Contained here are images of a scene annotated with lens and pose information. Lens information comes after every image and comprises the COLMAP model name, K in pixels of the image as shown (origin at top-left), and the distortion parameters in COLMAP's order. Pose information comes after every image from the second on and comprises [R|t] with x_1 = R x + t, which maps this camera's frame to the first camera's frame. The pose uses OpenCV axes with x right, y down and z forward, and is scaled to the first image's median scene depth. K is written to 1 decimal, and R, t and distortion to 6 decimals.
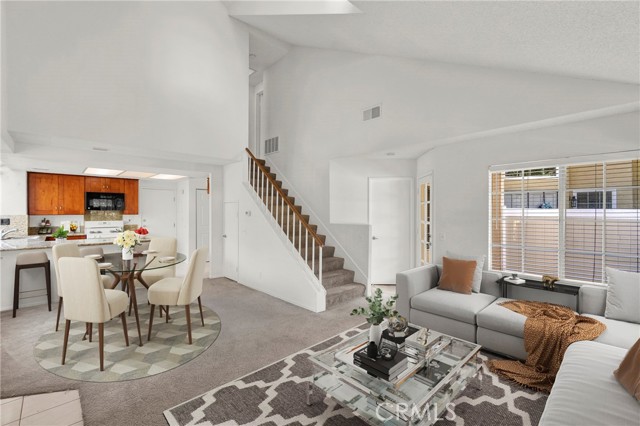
lens RADIAL K [[286.4, 0, 323.0], [0, 286.4, 211.4], [0, 0, 1]] dist [-0.000891, -0.000934]
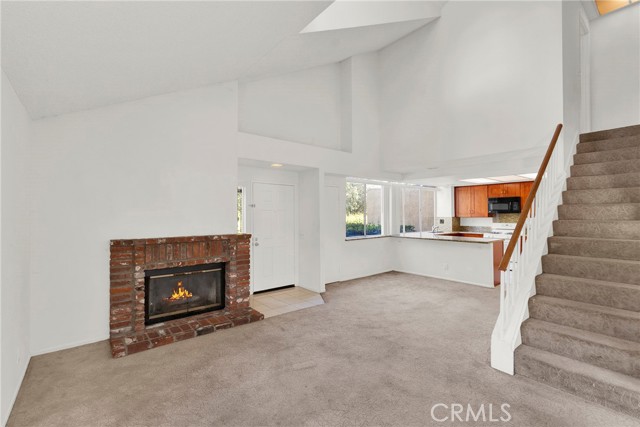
lens RADIAL K [[286.4, 0, 320.4], [0, 286.4, 214.2], [0, 0, 1]] dist [-0.000891, -0.000934]
pose [[-0.078515, -0.002551, -0.996910, 0.414445], [0.002531, 0.999993, -0.002759, 0.000360], [0.996910, -0.002740, -0.078508, 0.403953]]
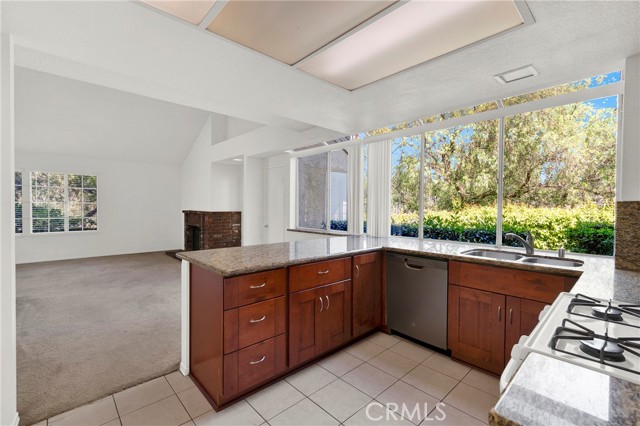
lens RADIAL K [[286.4, 0, 315.7], [0, 286.4, 210.9], [0, 0, 1]] dist [-0.000891, -0.000934]
pose [[-0.999705, -0.012314, 0.020918, -0.642235], [-0.011962, 0.999786, 0.016862, 0.019371], [-0.021121, 0.016607, -0.999639, 1.187485]]
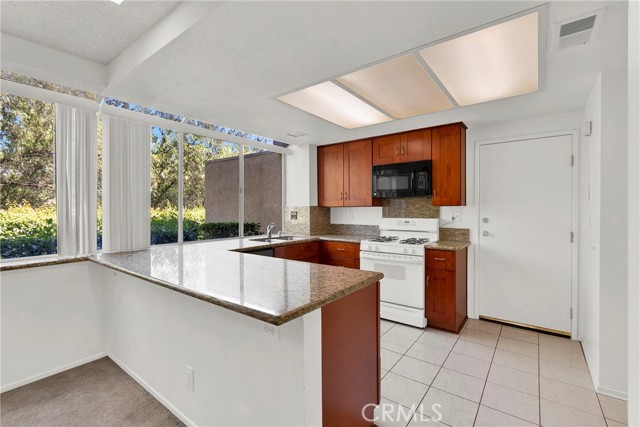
lens RADIAL K [[286.4, 0, 323.7], [0, 286.4, 212.1], [0, 0, 1]] dist [-0.000891, -0.000934]
pose [[0.158237, 0.003235, -0.987396, -0.289172], [0.000414, 0.999994, 0.003343, 0.021538], [0.987401, -0.000938, 0.158234, 0.825020]]
